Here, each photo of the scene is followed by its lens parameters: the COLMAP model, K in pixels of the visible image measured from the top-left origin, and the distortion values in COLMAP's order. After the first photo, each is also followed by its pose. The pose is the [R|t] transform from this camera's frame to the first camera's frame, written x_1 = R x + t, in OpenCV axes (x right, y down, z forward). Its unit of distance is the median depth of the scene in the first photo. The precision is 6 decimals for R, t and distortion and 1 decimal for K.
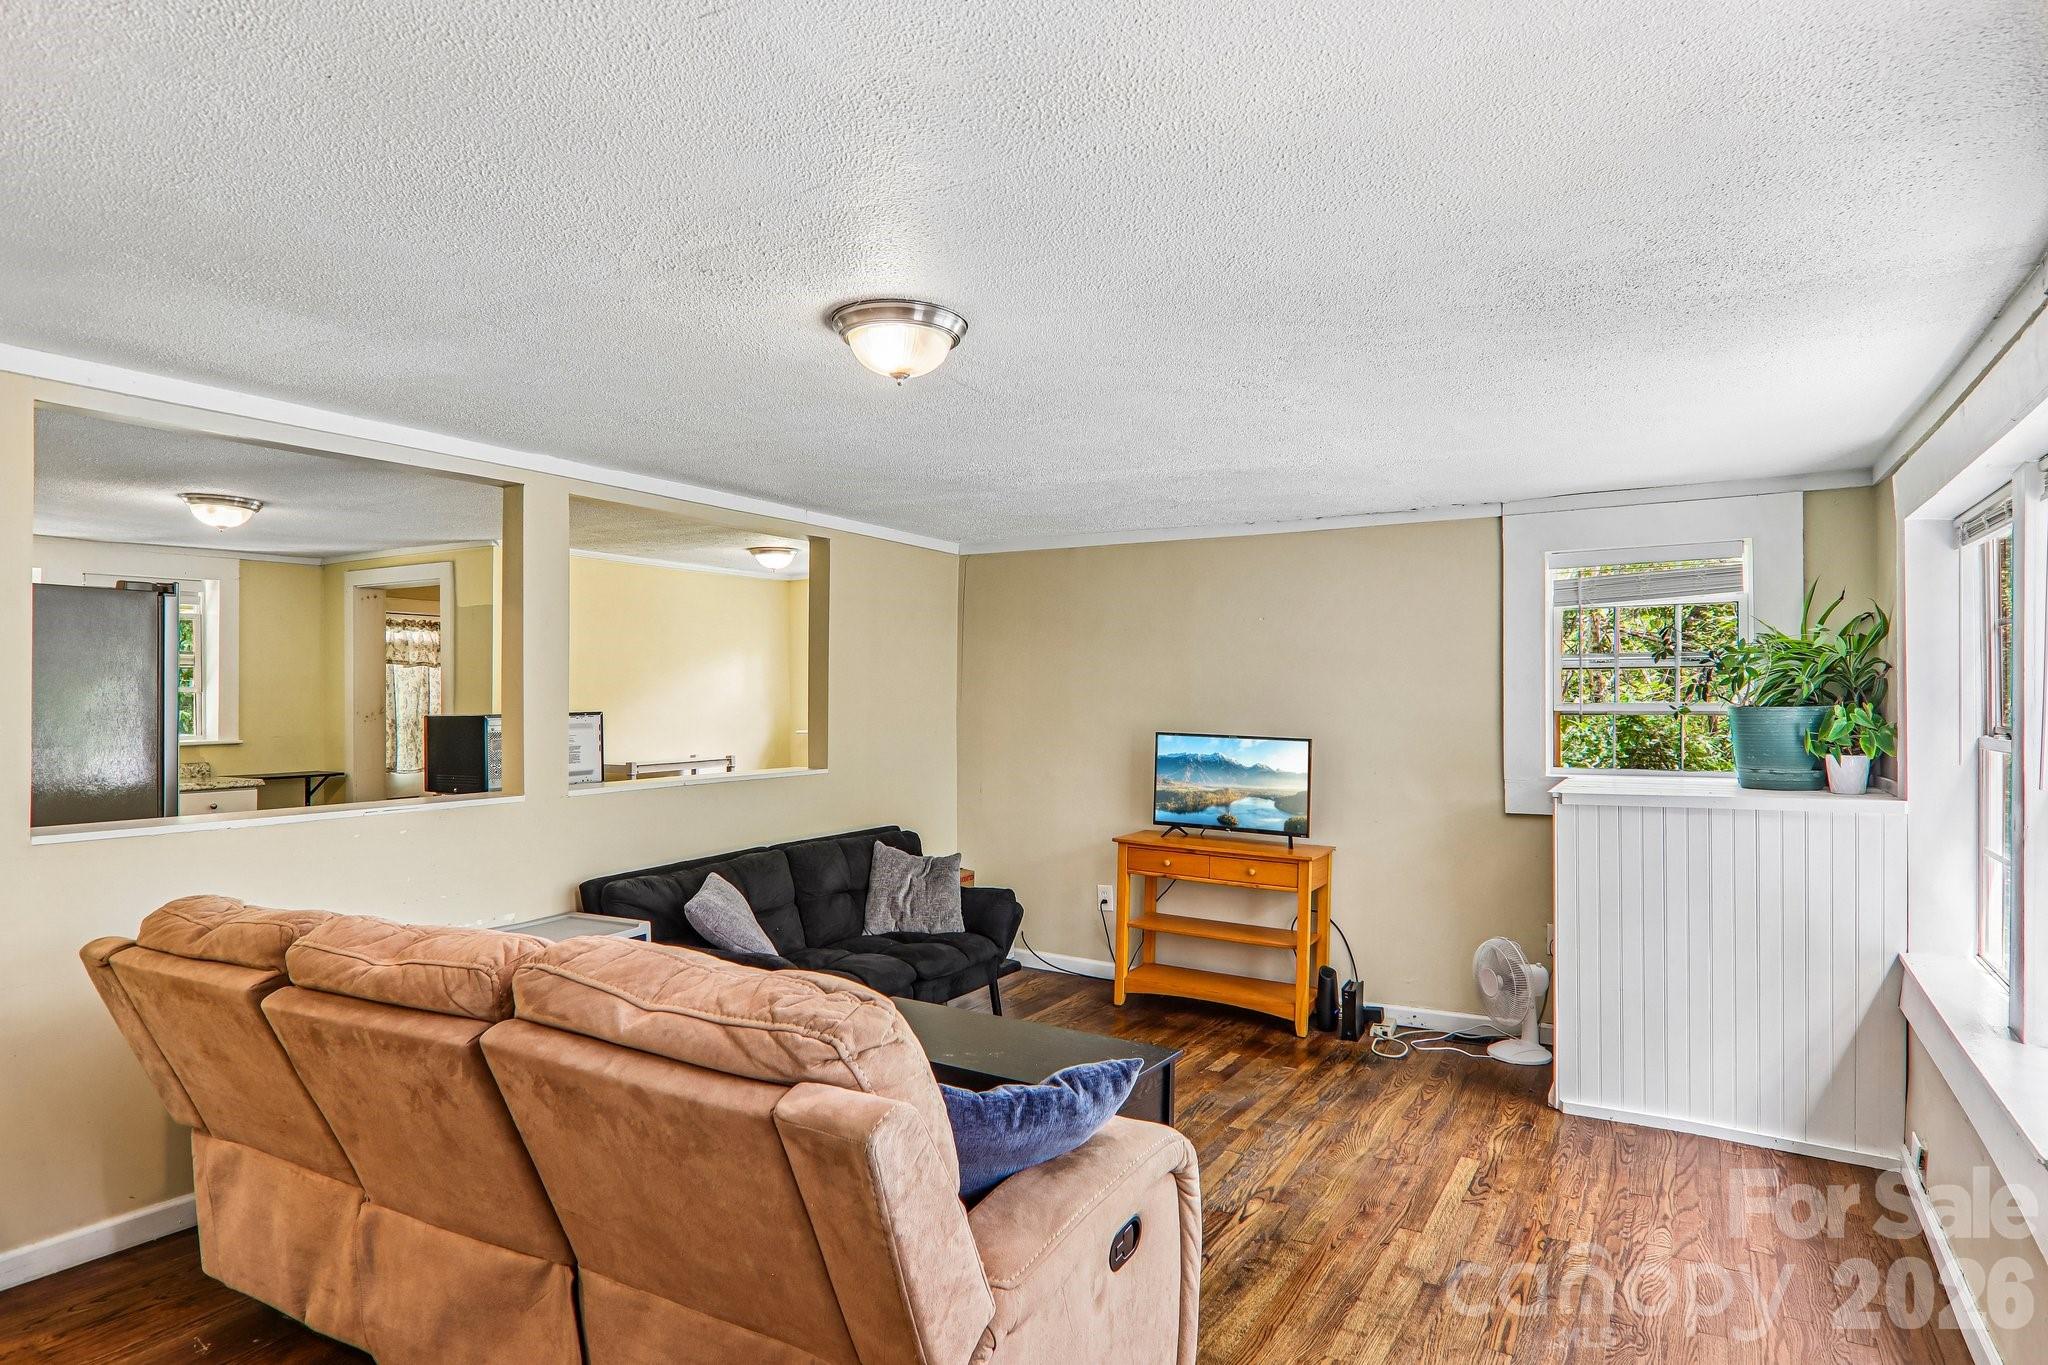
lens RADIAL K [[1148.5, 0, 1026.0], [0, 1148.5, 700.8], [0, 0, 1]] dist [0.001334, -0.000556]
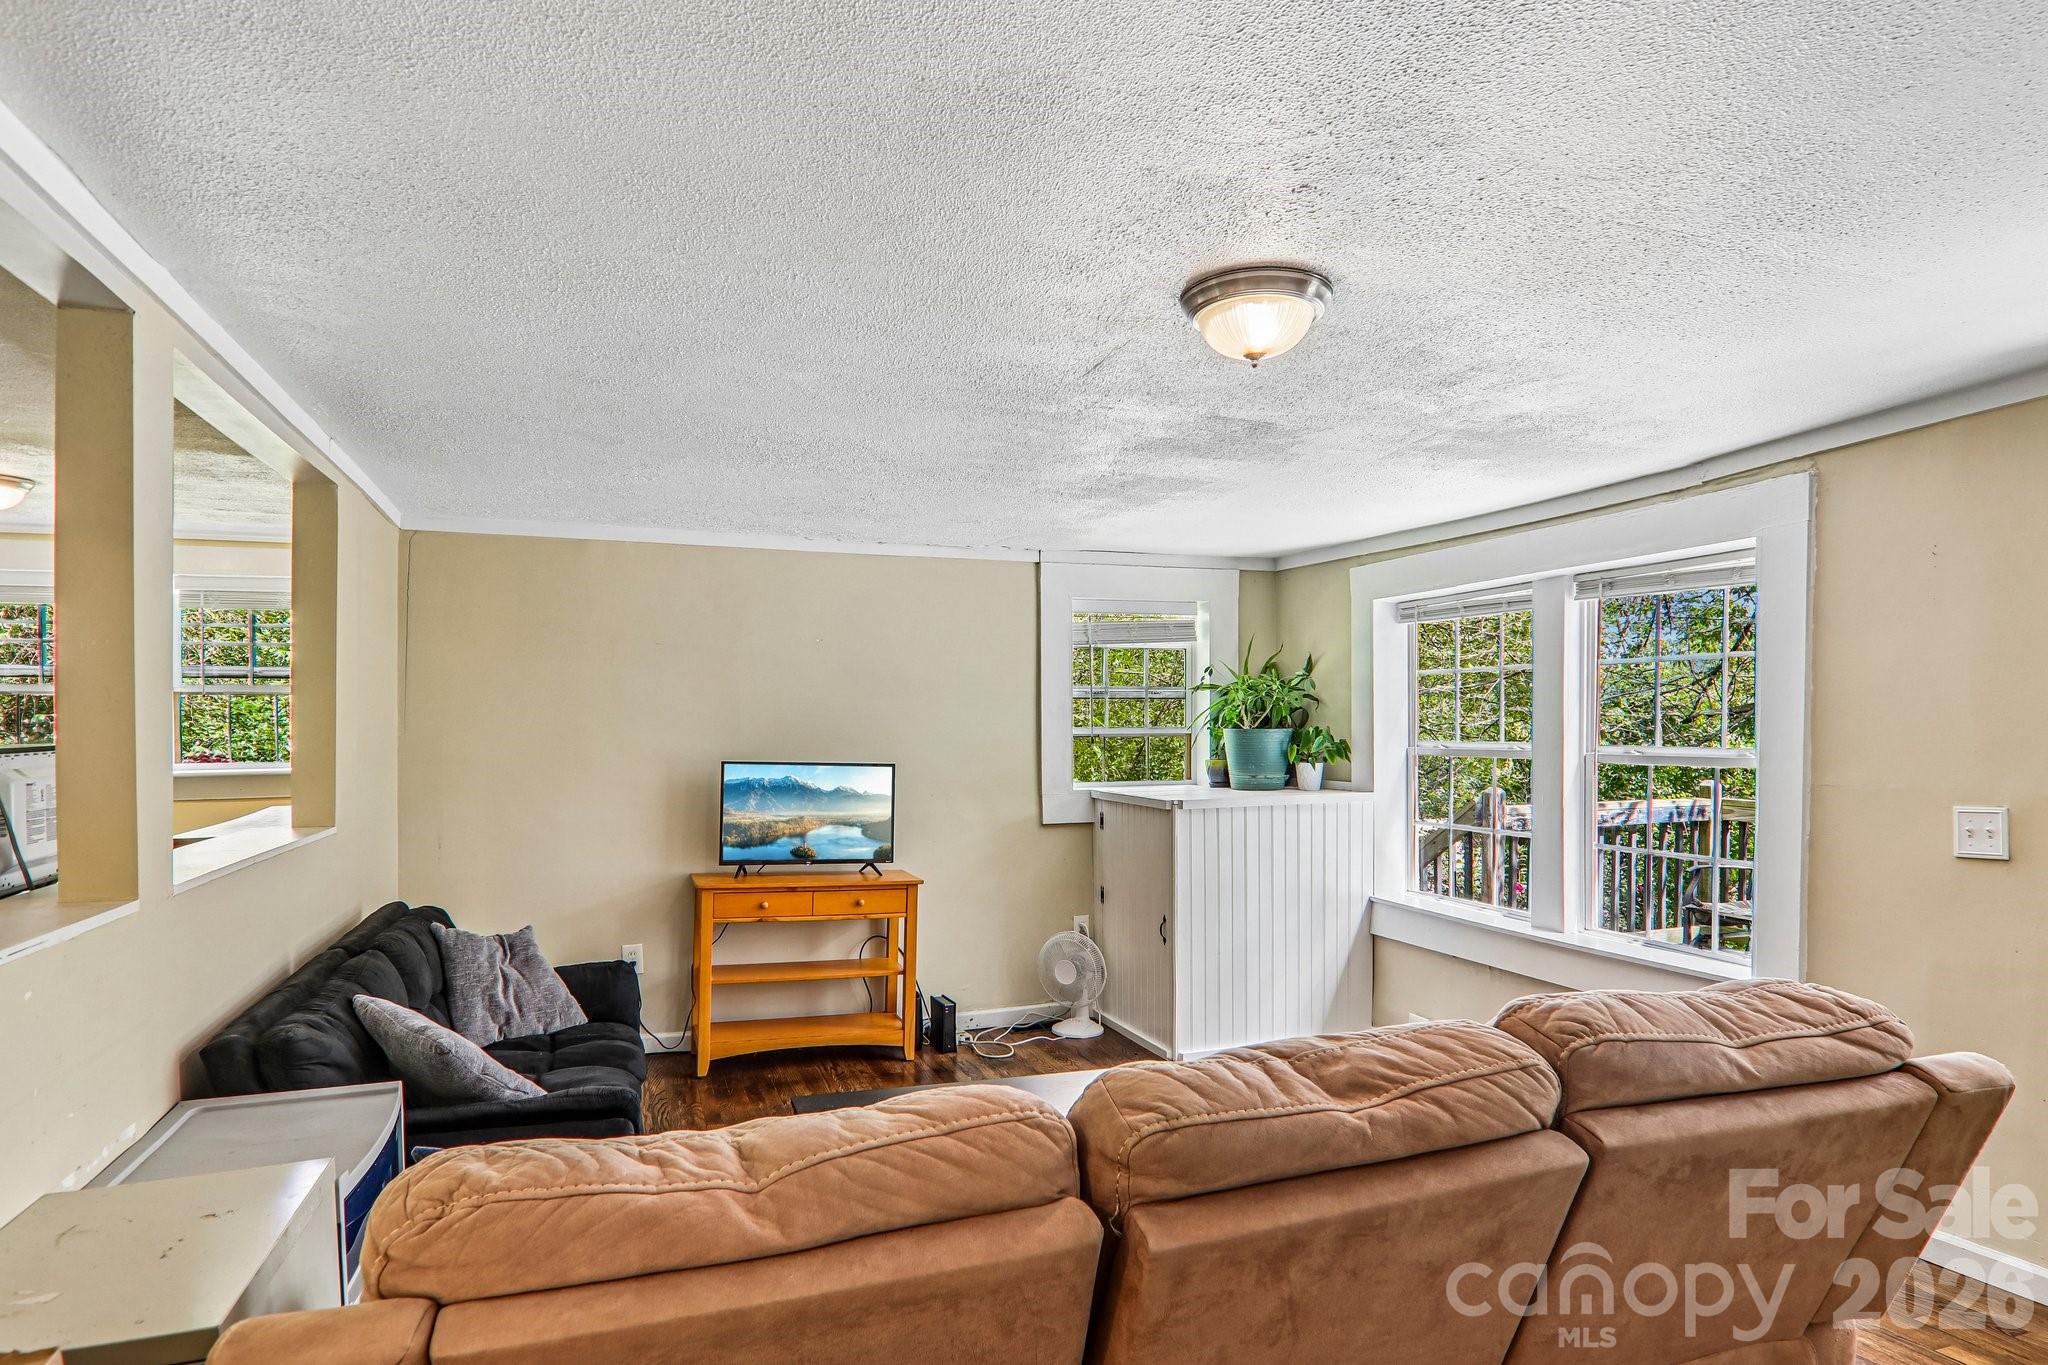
lens RADIAL K [[1157.7, 0, 1027.7], [0, 1157.7, 725.8], [0, 0, 1]] dist [-0.002922, -0.000790]
pose [[0.639789, -0.000684, 0.768550, -0.456281], [0.001033, 0.999999, 0.000031, 0.000846], [-0.768550, 0.000774, 0.639789, 0.266970]]
